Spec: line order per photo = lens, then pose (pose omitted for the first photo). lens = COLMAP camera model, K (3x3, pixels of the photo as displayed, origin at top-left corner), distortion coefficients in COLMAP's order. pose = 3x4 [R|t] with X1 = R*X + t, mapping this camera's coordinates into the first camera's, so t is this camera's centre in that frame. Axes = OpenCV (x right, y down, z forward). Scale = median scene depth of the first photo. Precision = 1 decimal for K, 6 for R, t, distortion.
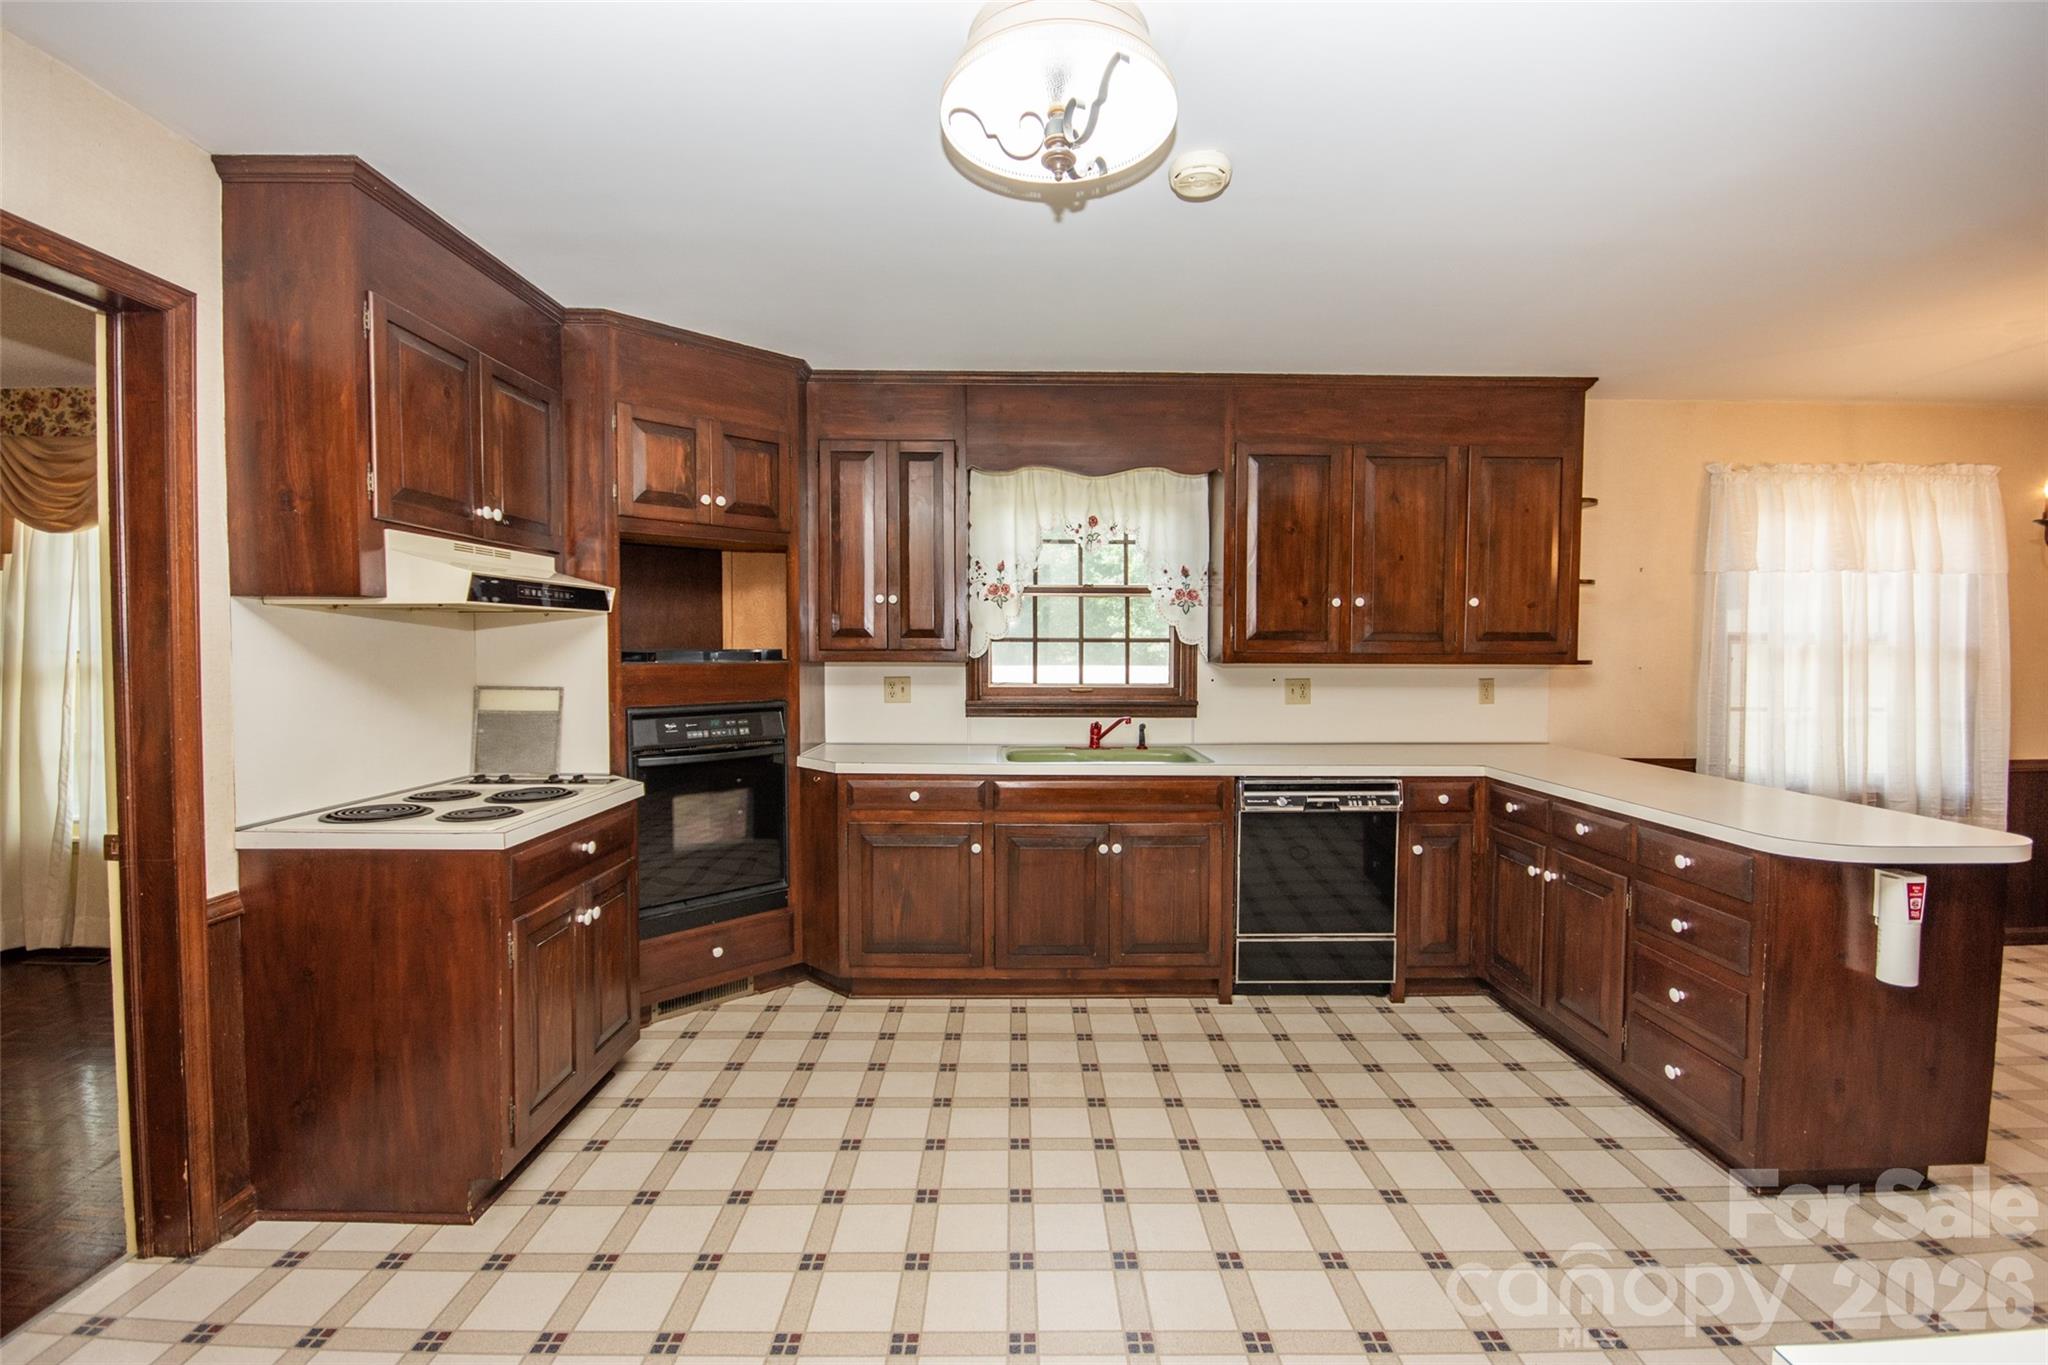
lens RADIAL K [[892.6, 0, 1009.8], [0, 892.6, 683.0], [0, 0, 1]] dist [-0.009072, -0.000366]
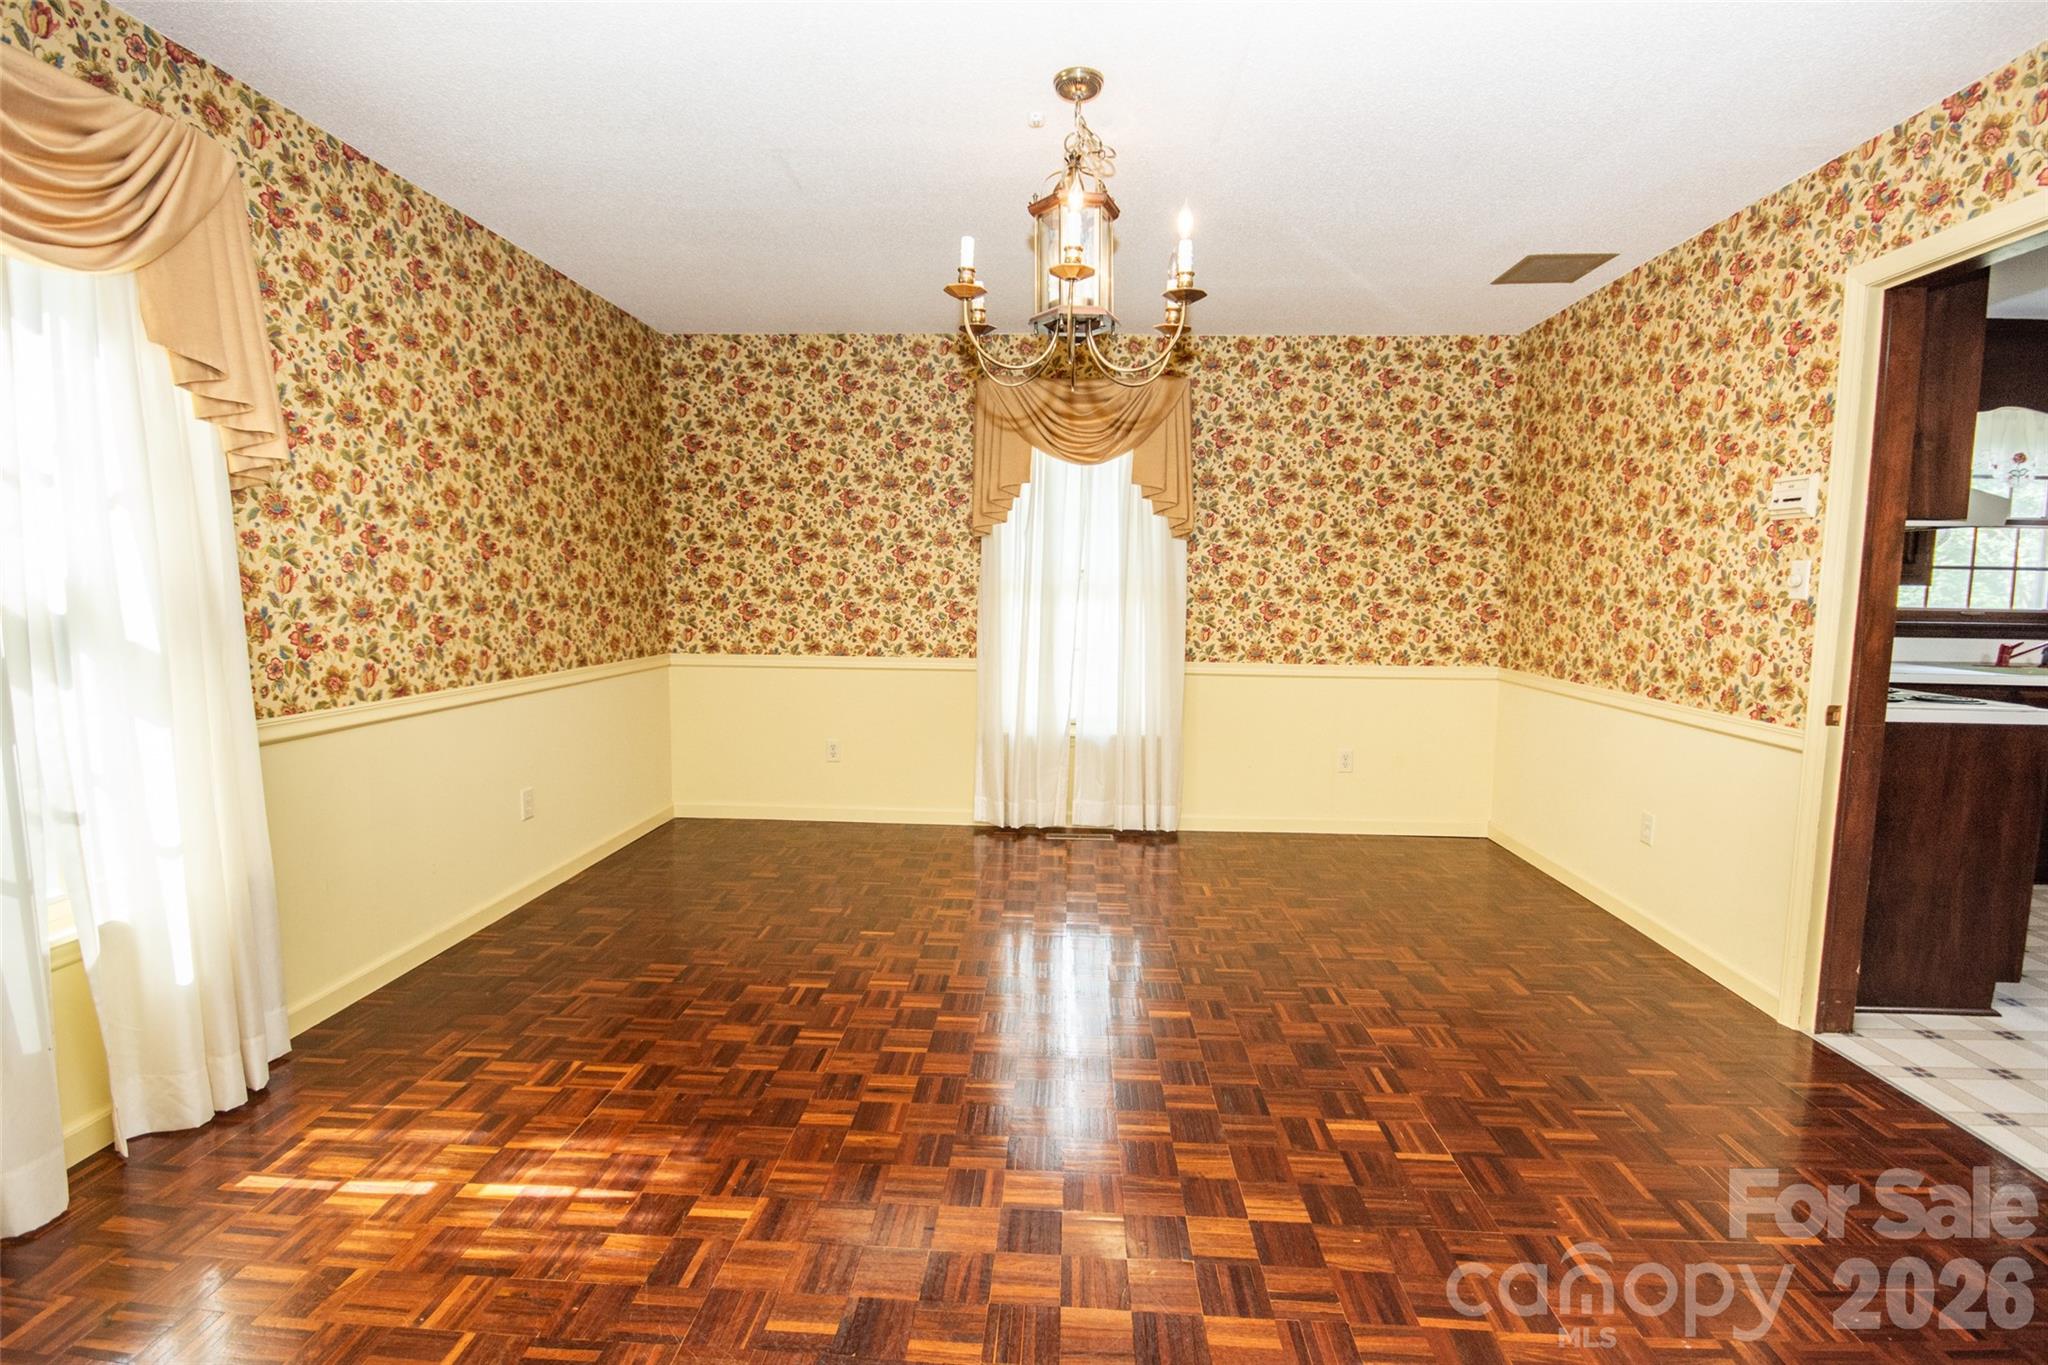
lens RADIAL K [[915.3, 0, 1019.4], [0, 915.3, 684.9], [0, 0, 1]] dist [-0.014500, -0.000333]
pose [[0.998628, 0.008426, -0.051685, -1.106467], [-0.006136, 0.999000, 0.044294, 0.057057], [0.052006, -0.043917, 0.997681, -0.175681]]
